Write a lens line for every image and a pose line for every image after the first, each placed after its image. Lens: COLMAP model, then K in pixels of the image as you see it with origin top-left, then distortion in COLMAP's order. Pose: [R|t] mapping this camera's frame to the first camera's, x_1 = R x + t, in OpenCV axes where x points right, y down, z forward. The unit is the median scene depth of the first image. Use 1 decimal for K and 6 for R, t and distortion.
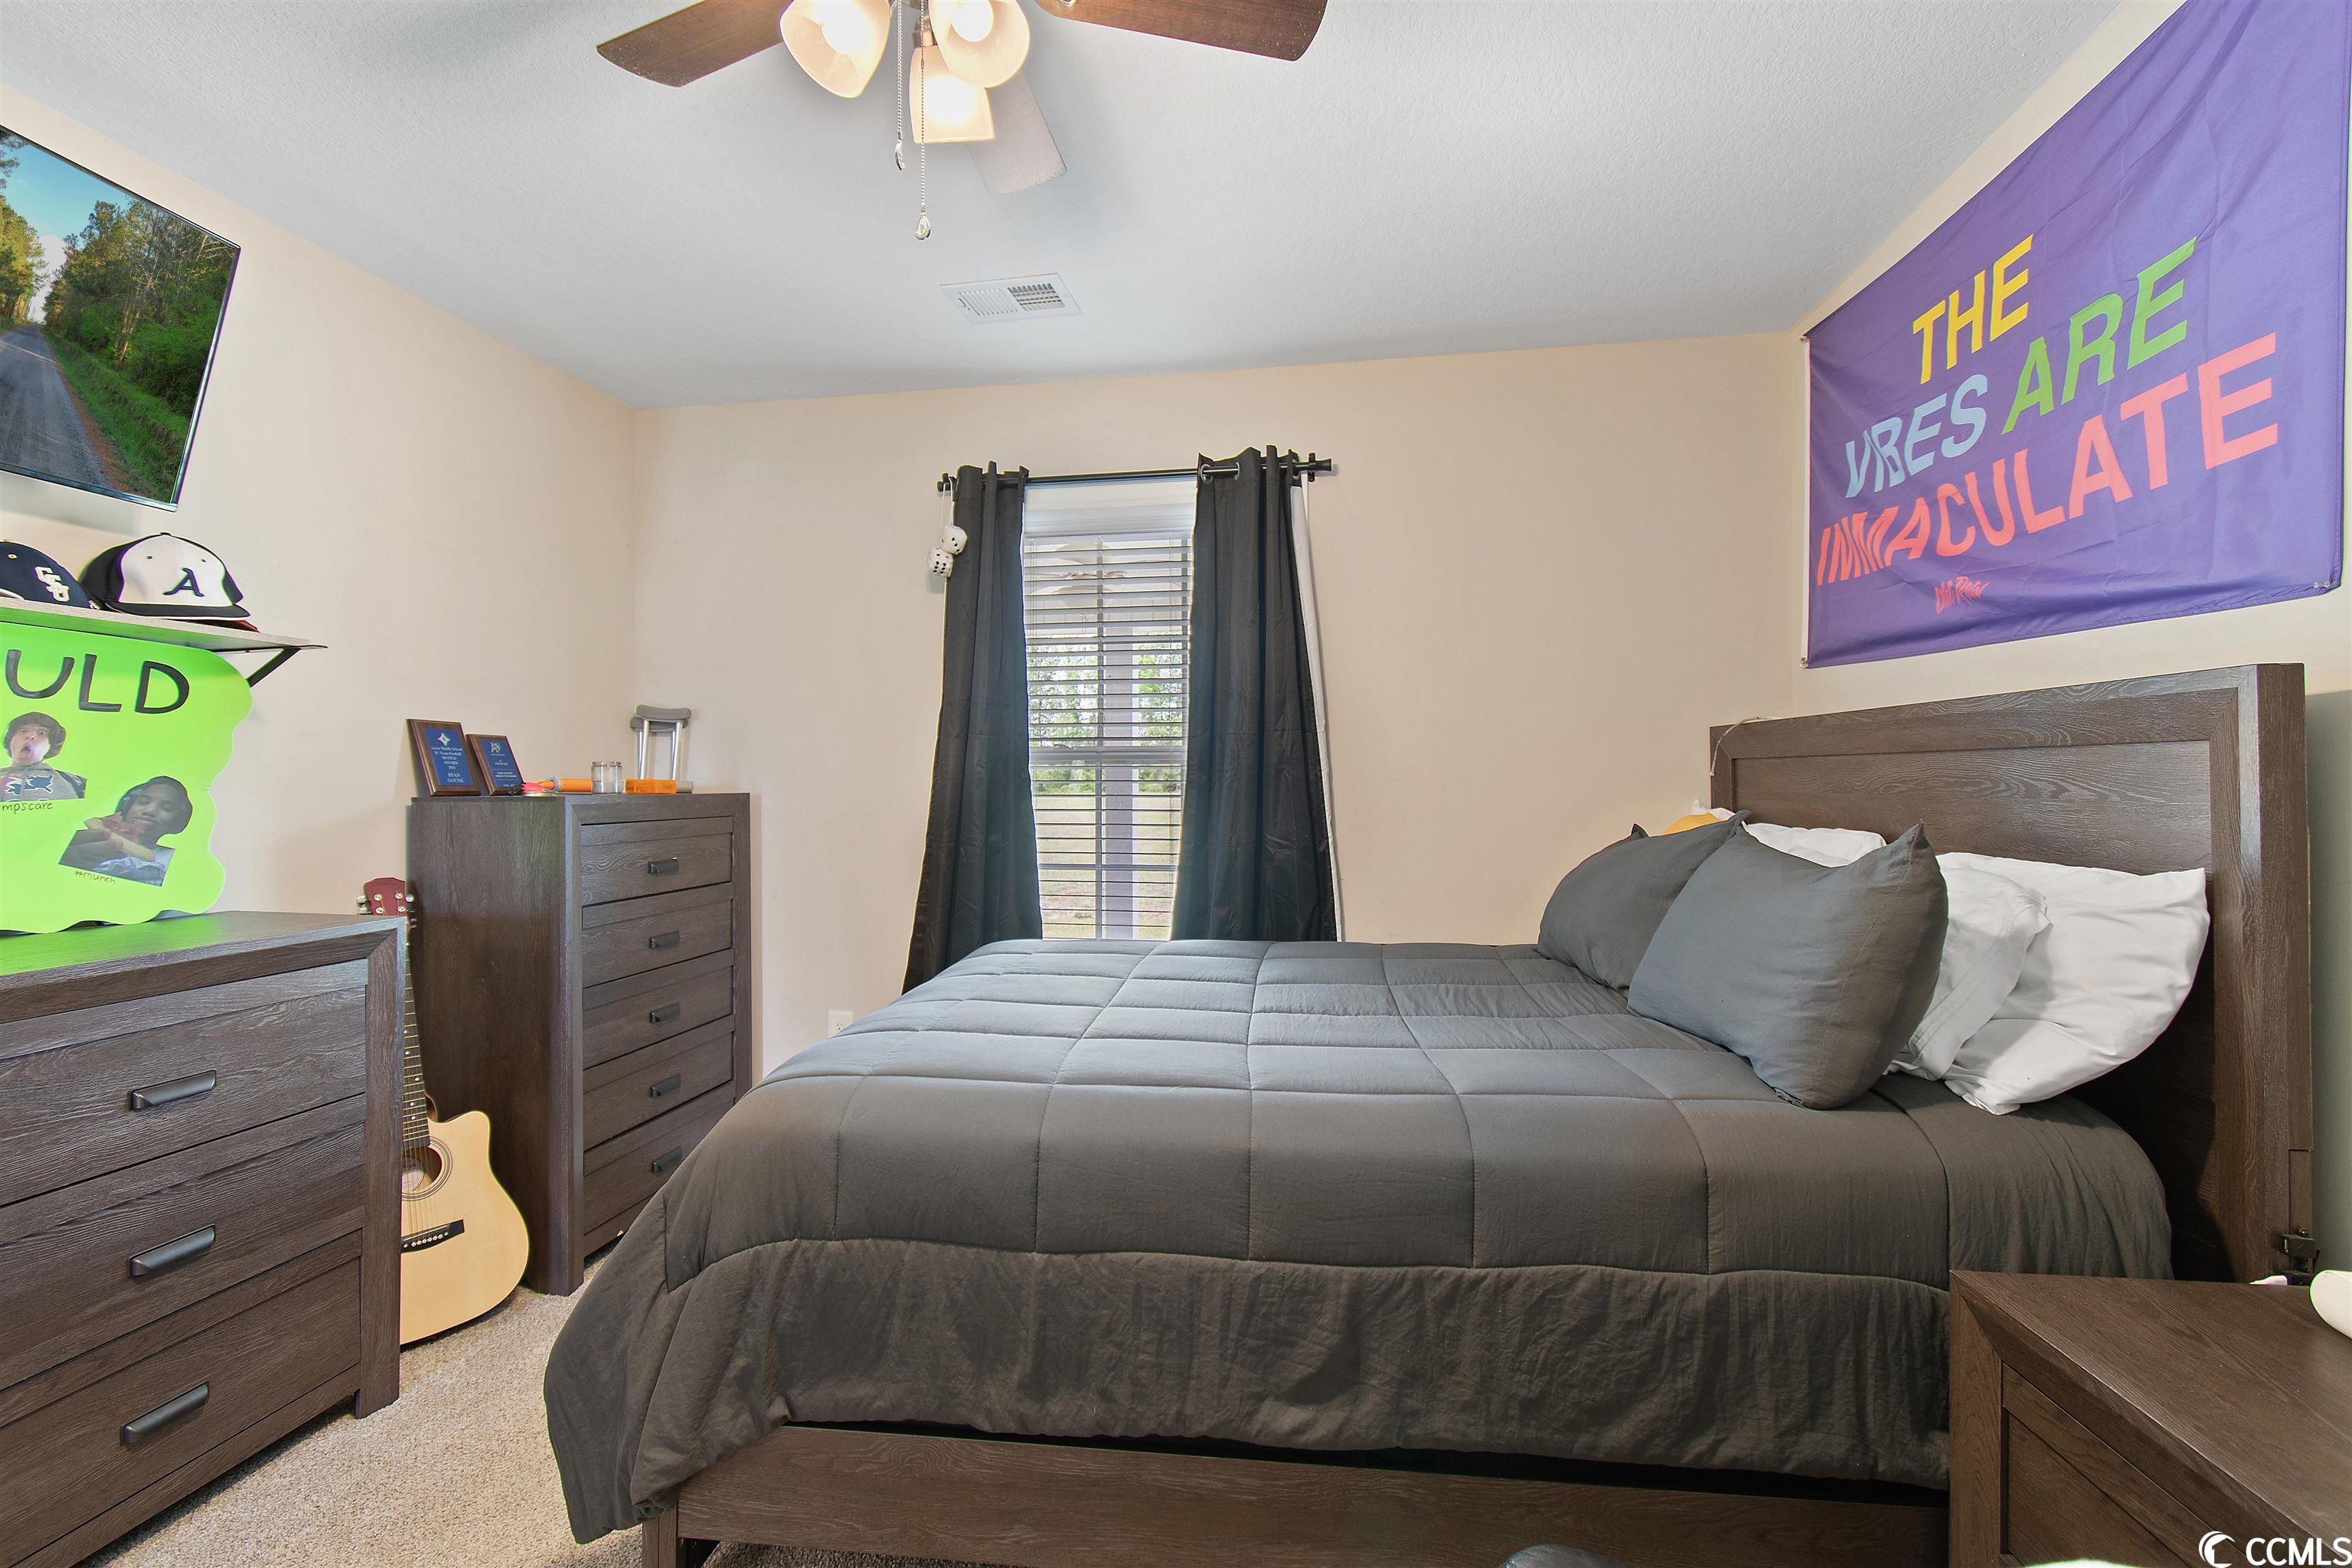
lens RADIAL K [[1048.0, 0, 1181.5], [0, 1048.0, 779.5], [0, 0, 1]] dist [0.005349, -0.001096]
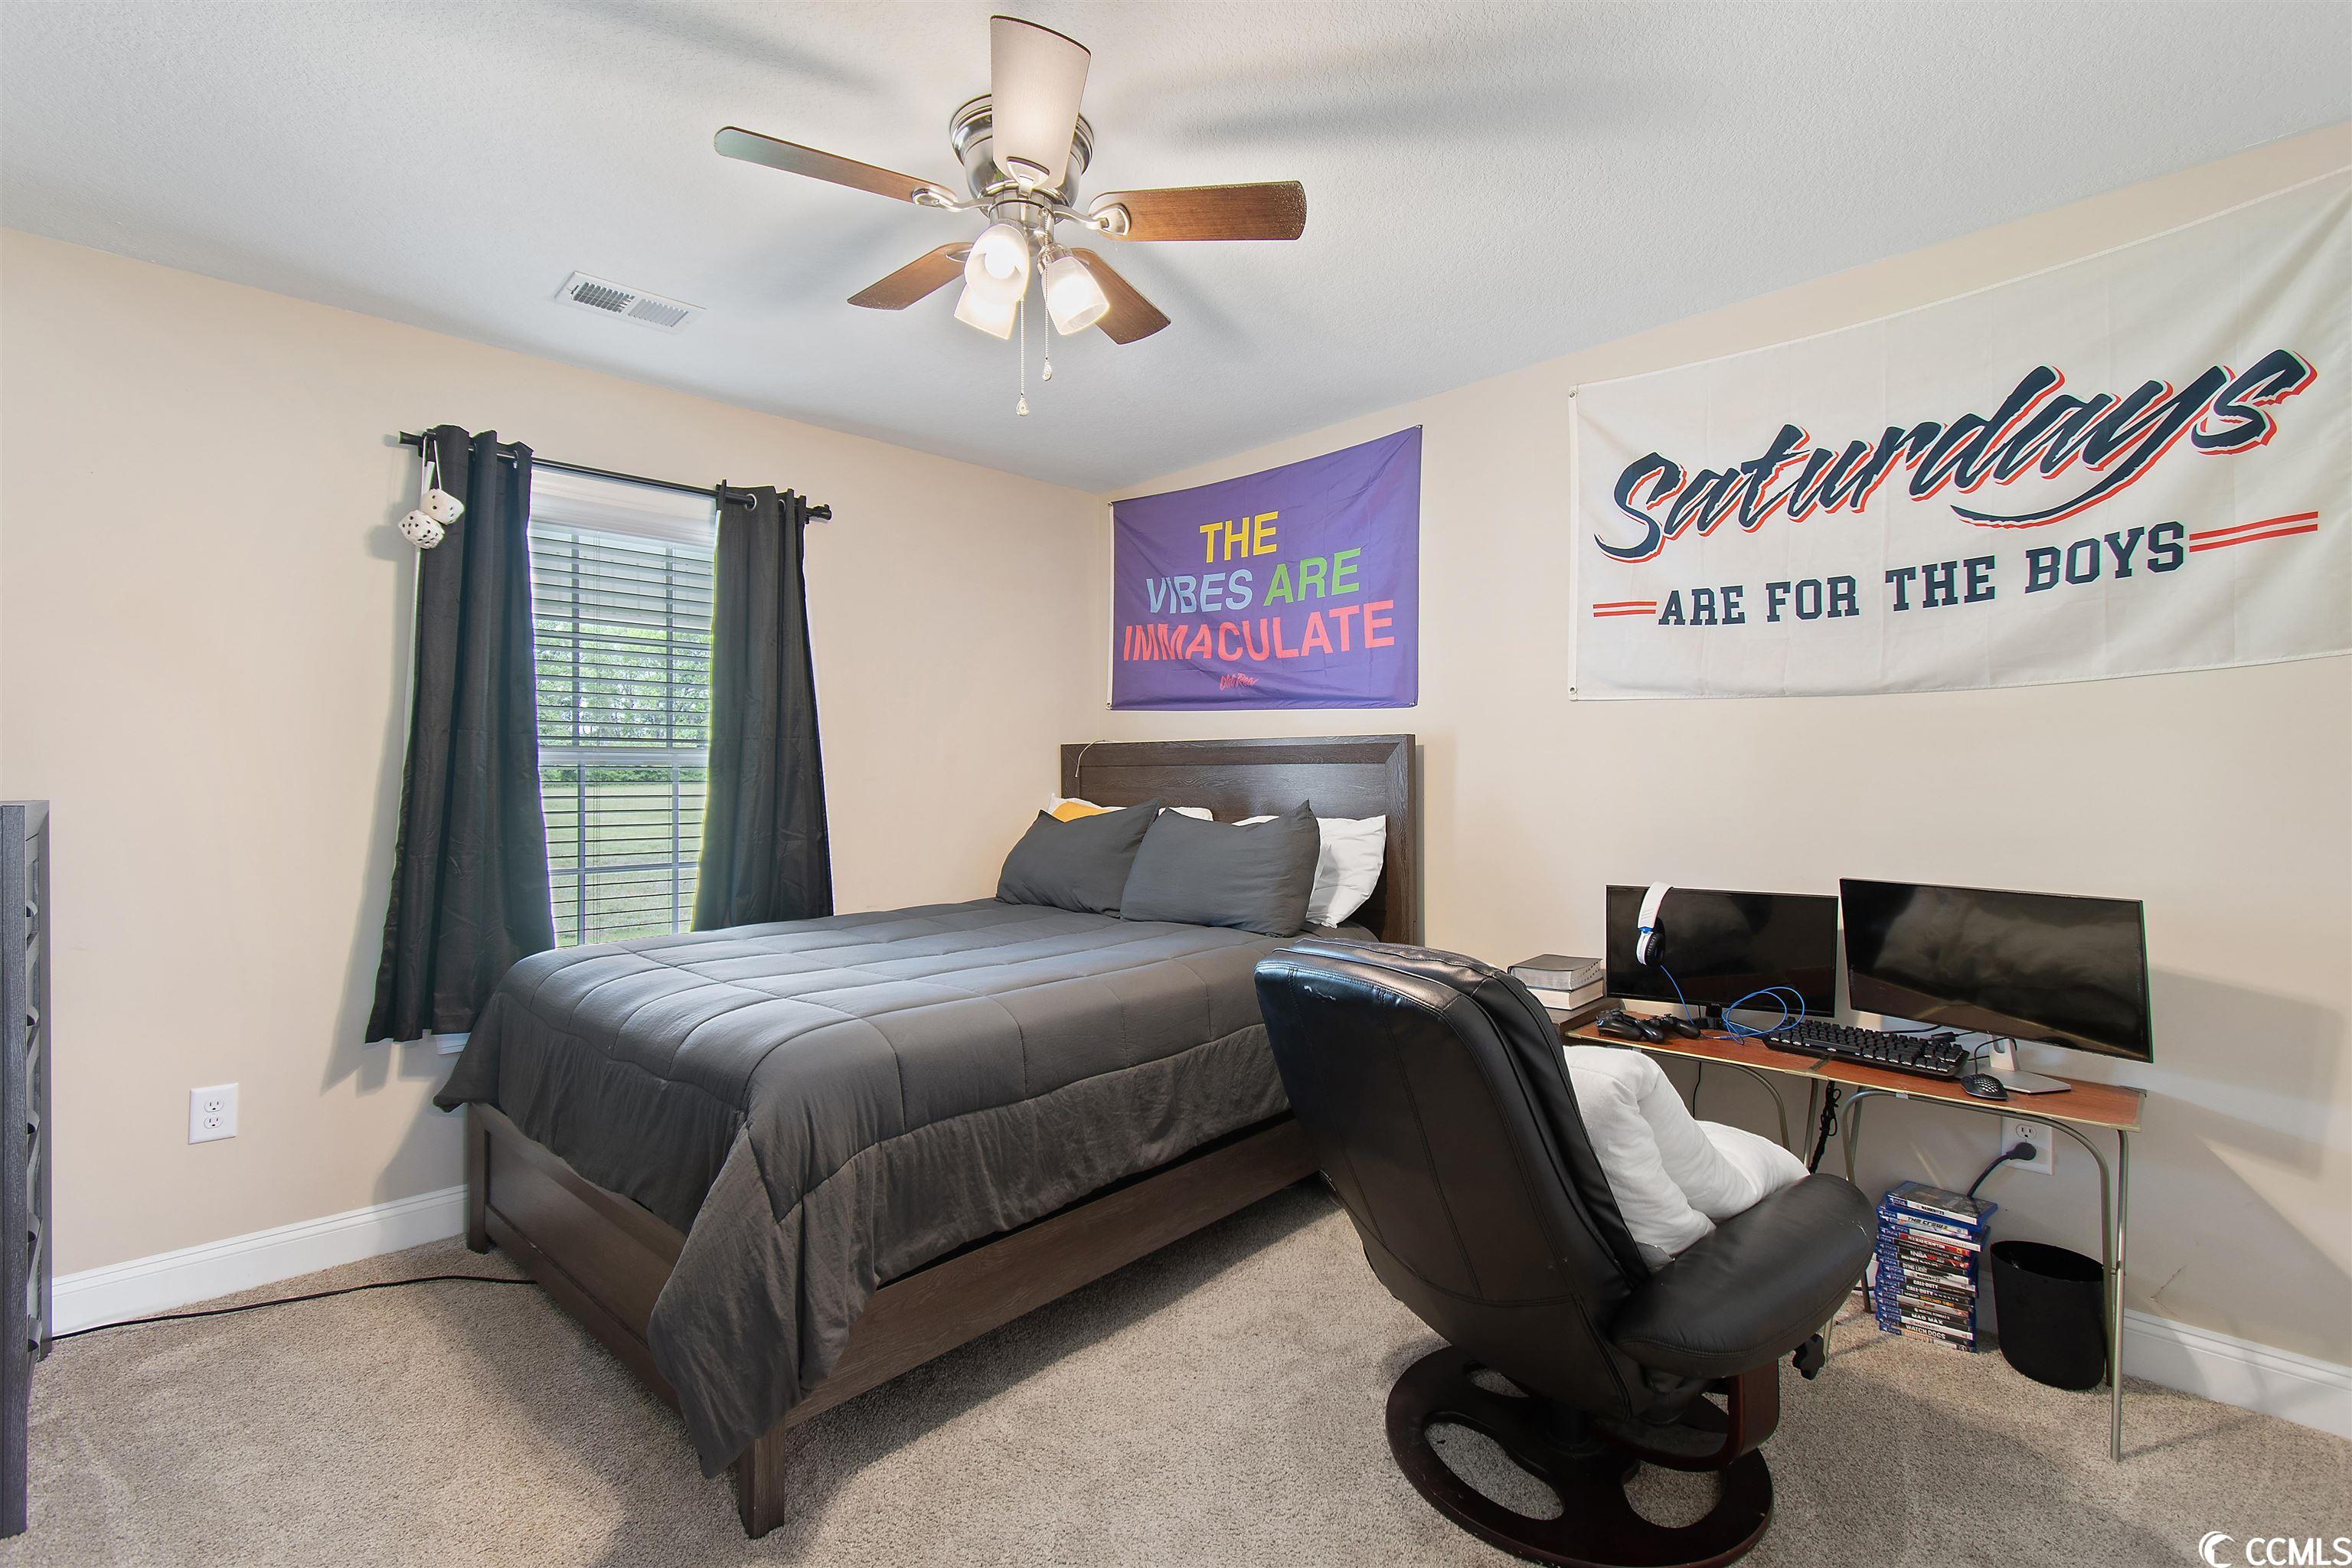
lens RADIAL K [[1048.0, 0, 1199.8], [0, 1048.0, 781.8], [0, 0, 1]] dist [0.005349, -0.001096]
pose [[0.570837, -0.001909, 0.821062, -0.906306], [0.001933, 0.999998, 0.000982, 0.002475], [-0.821061, 0.001027, 0.570839, -0.031043]]
